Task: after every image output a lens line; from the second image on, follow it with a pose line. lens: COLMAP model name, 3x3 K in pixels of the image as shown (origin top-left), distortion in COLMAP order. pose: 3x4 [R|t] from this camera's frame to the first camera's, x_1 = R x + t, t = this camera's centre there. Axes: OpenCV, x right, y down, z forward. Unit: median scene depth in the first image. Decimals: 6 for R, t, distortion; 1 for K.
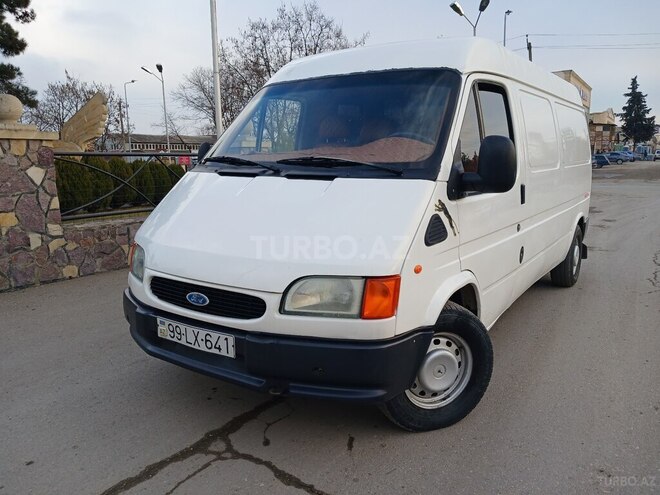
lens RADIAL K [[521.7, 0, 326.3], [0, 521.7, 239.7], [0, 0, 1]] dist [0.007078, -0.005640]
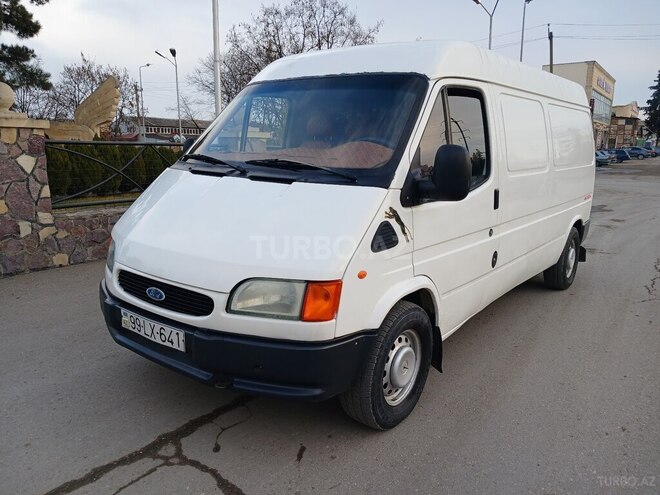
lens RADIAL K [[528.5, 0, 323.8], [0, 528.5, 246.3], [0, 0, 1]] dist [0.014087, -0.002985]
pose [[0.998176, 0.036331, -0.048205, 0.112609], [-0.034479, 0.998655, 0.038711, -0.028729], [0.049547, -0.036978, 0.998087, -0.037606]]
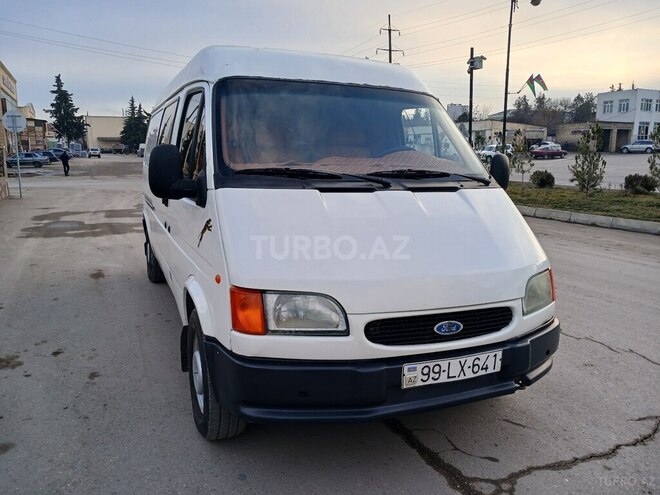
lens RADIAL K [[511.4, 0, 330.0], [0, 511.4, 247.5], [0, 0, 1]] dist [0.062839, -0.074413]
pose [[0.526781, -0.129383, 0.840096, -0.879022], [0.106160, 0.990623, 0.085998, -0.100978], [-0.843346, 0.043882, 0.535577, 0.550385]]
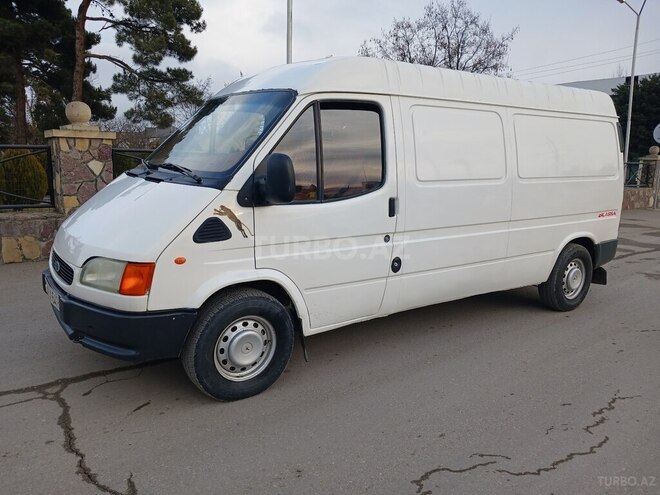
lens RADIAL K [[511.0, 0, 307.6], [0, 511.0, 248.2], [0, 0, 1]] dist [0.022758, -0.001153]
pose [[0.940436, 0.095650, -0.326238, 0.641235], [-0.087539, 0.995378, 0.039490, -0.035075], [0.328508, -0.008579, 0.944462, -0.030420]]
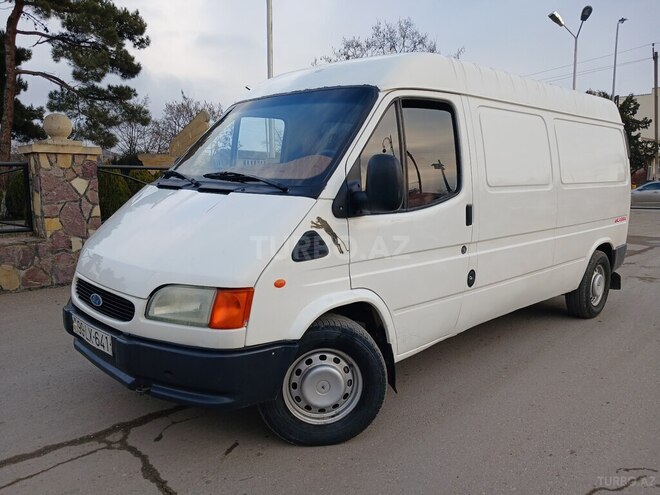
lens RADIAL K [[517.5, 0, 324.2], [0, 517.5, 250.1], [0, 0, 1]] dist [0.038228, -0.047505]
pose [[0.979331, 0.044046, -0.197409, 0.348808], [-0.046078, 0.998921, -0.005713, -0.005629], [0.196944, 0.014691, 0.980305, 0.014295]]
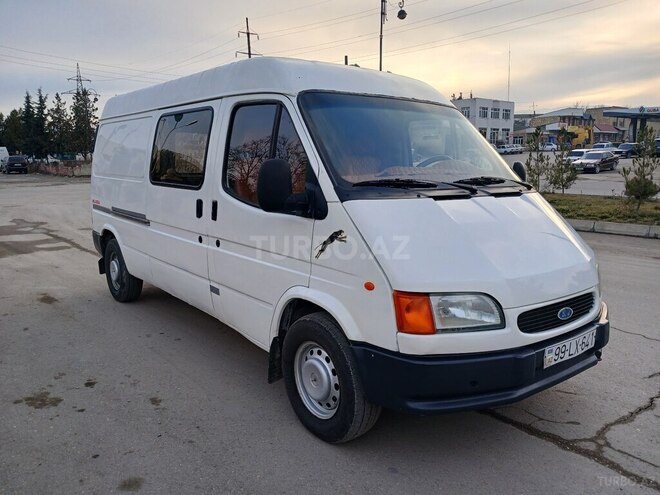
lens RADIAL K [[514.3, 0, 327.9], [0, 514.3, 255.8], [0, 0, 1]] dist [0.029522, -0.010433]
pose [[0.286879, -0.159857, 0.944535, -1.096703], [0.137760, 0.982615, 0.124461, -0.161299], [-0.948010, 0.094414, 0.303914, 0.903757]]
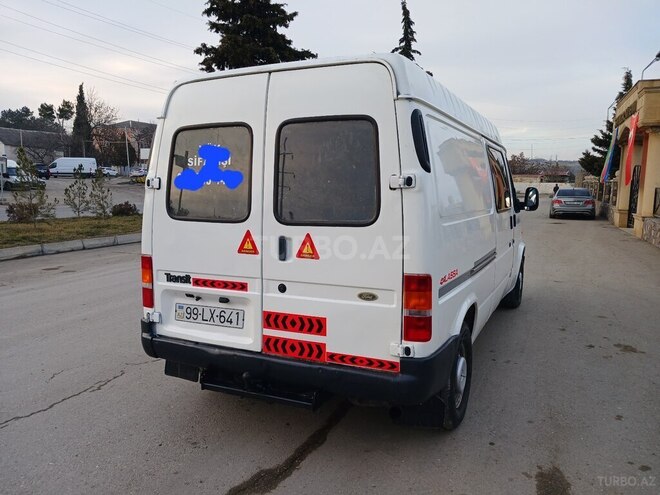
lens RADIAL K [[525.9, 0, 321.9], [0, 525.9, 248.5], [0, 0, 1]] dist [0.066202, -0.104196]
pose [[-0.986373, 0.027713, -0.162174, 0.858642], [-0.016783, 0.963621, 0.266745, -0.531292], [0.163667, 0.265832, -0.950025, 3.111555]]
